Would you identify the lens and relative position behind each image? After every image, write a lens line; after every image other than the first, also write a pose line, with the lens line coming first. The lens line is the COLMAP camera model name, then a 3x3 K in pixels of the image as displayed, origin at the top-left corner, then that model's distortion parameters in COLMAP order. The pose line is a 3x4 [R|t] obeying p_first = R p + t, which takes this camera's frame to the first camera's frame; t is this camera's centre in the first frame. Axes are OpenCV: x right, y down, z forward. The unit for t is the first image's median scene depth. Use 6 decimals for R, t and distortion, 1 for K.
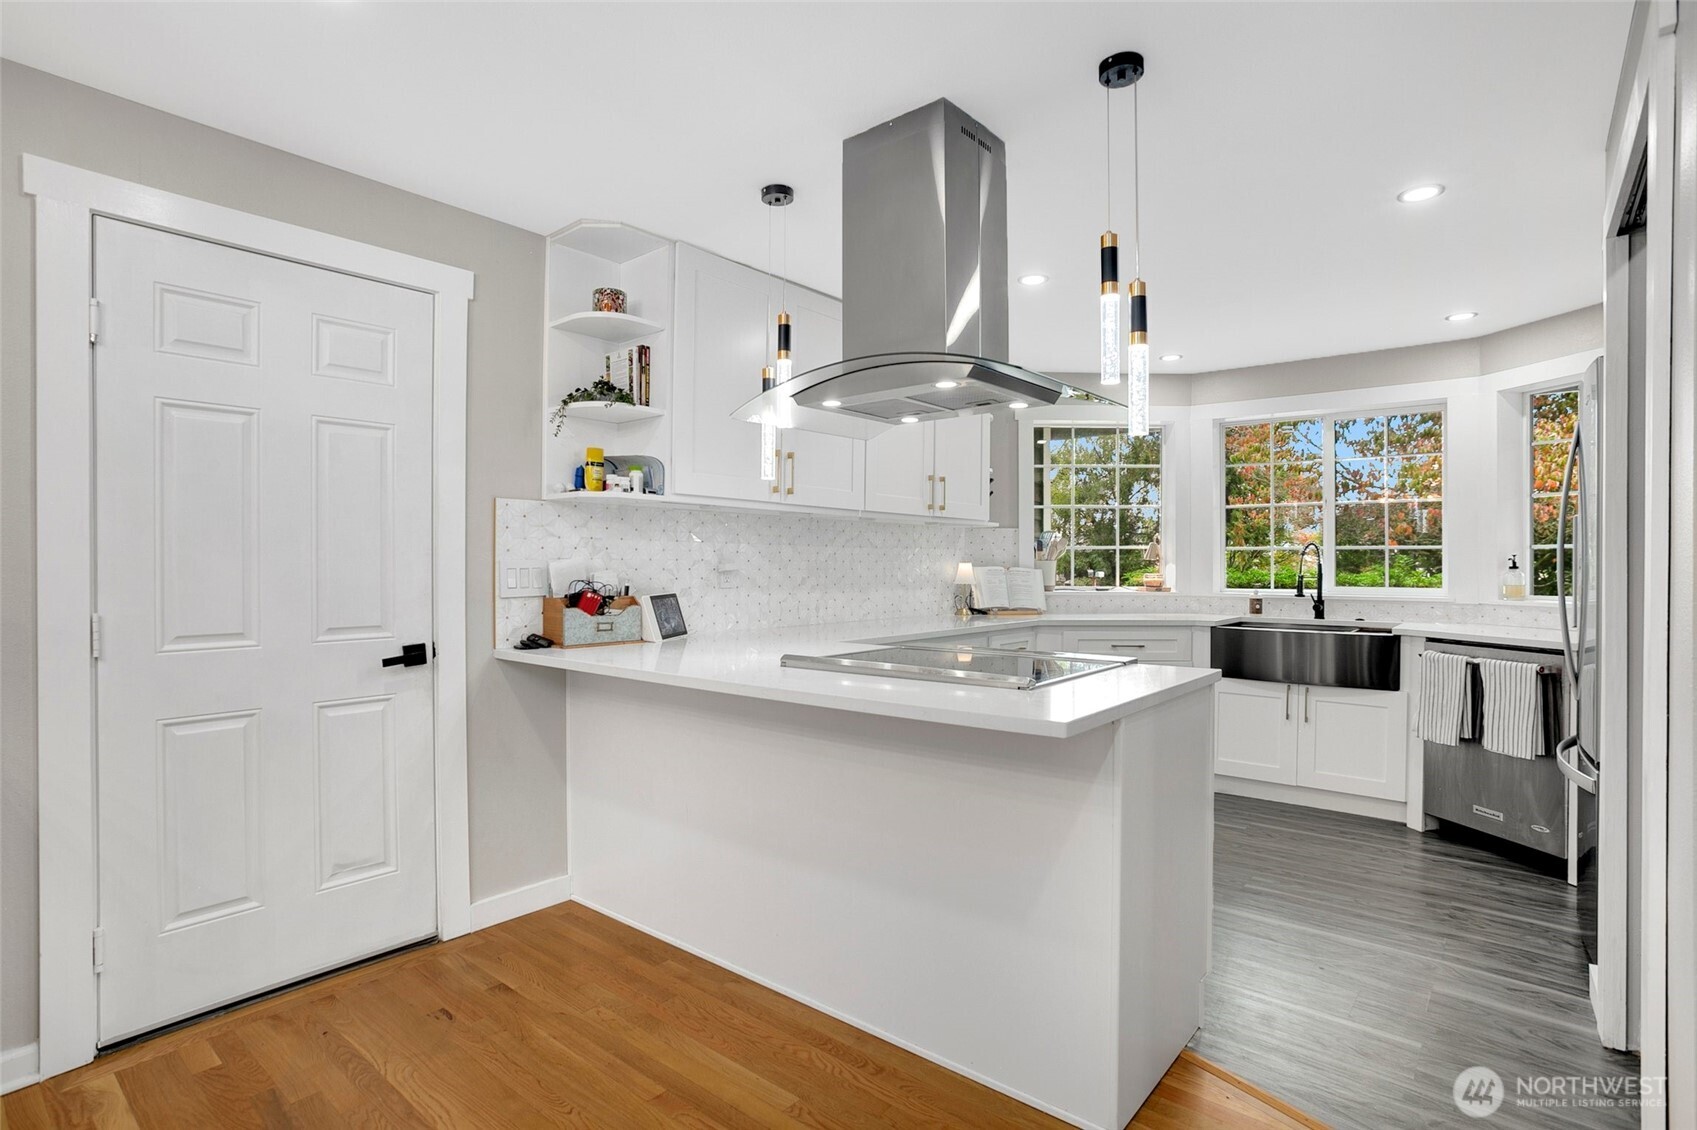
lens RADIAL K [[850.3, 0, 847.3], [0, 850.3, 565.4], [0, 0, 1]] dist [-0.057393, 0.024835]
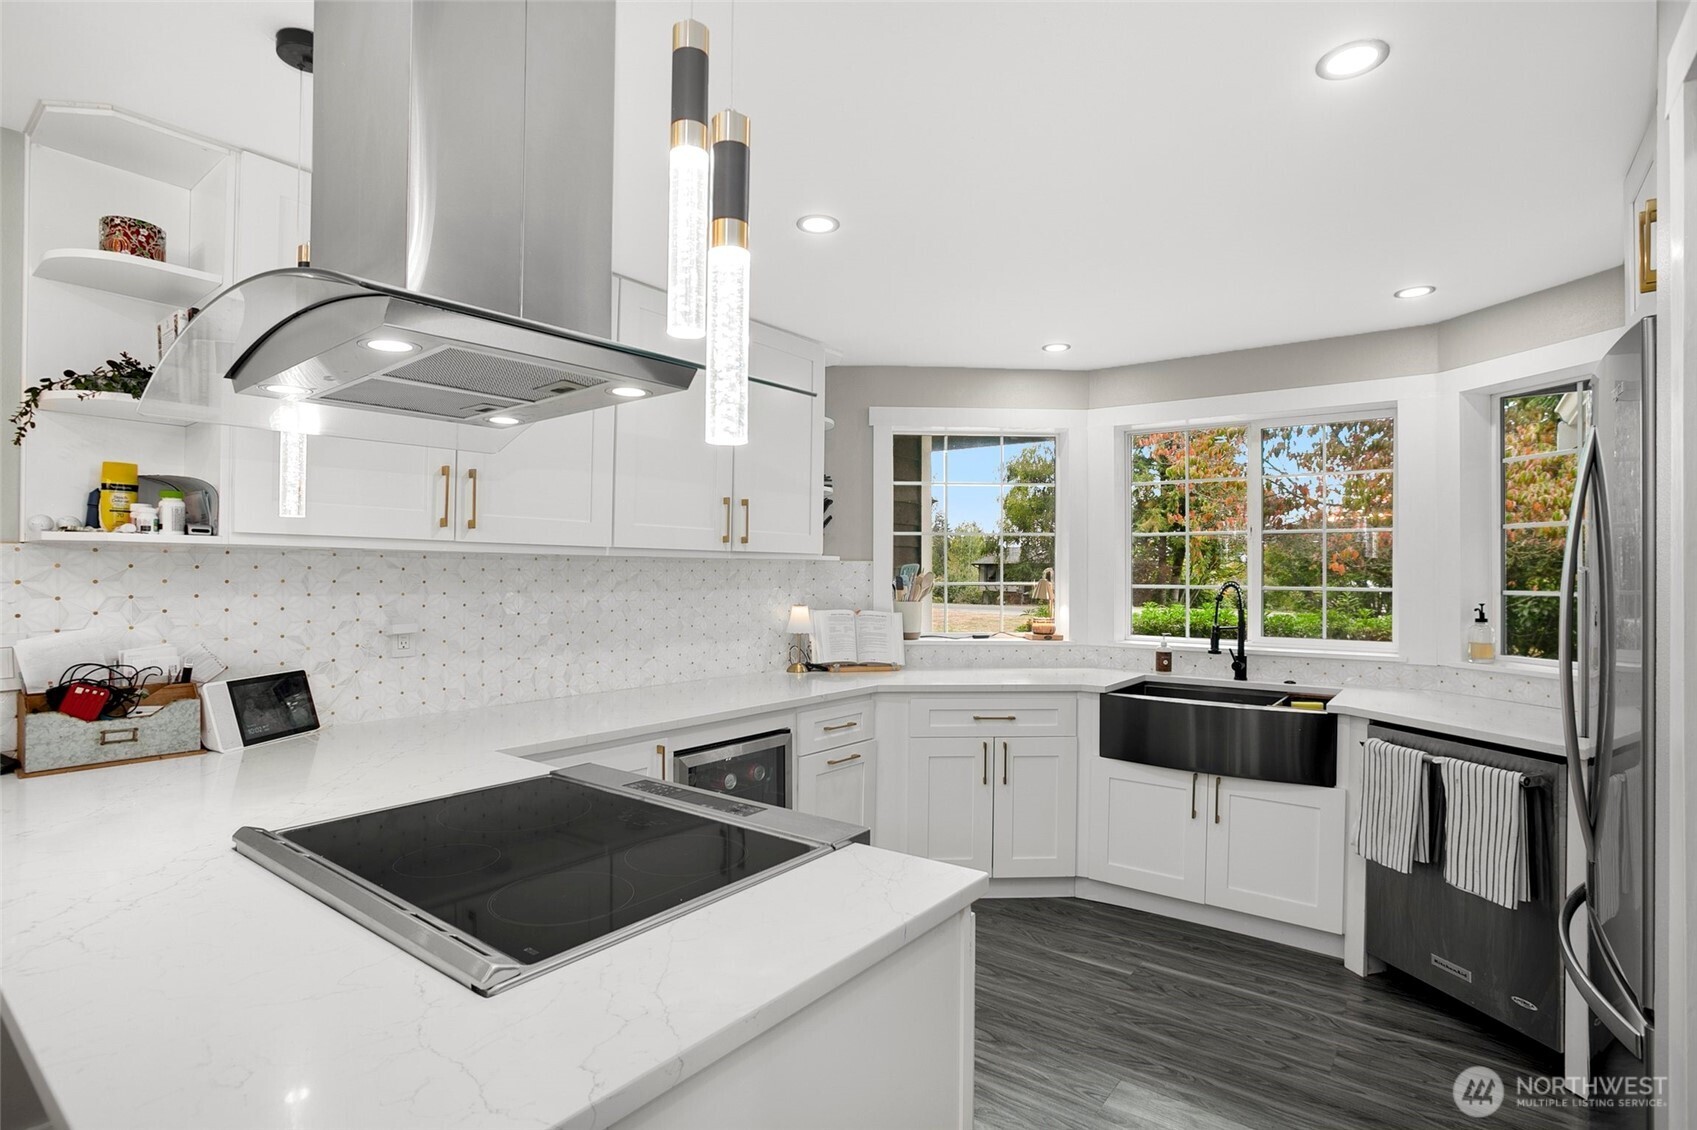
lens RADIAL K [[850.3, 0, 849.7], [0, 850.3, 568.1], [0, 0, 1]] dist [-0.057393, 0.024835]
pose [[0.999153, 0.002015, 0.041110, 0.202345], [-0.001733, 0.999975, -0.006891, -0.043792], [-0.041123, 0.006814, 0.999131, 0.275584]]
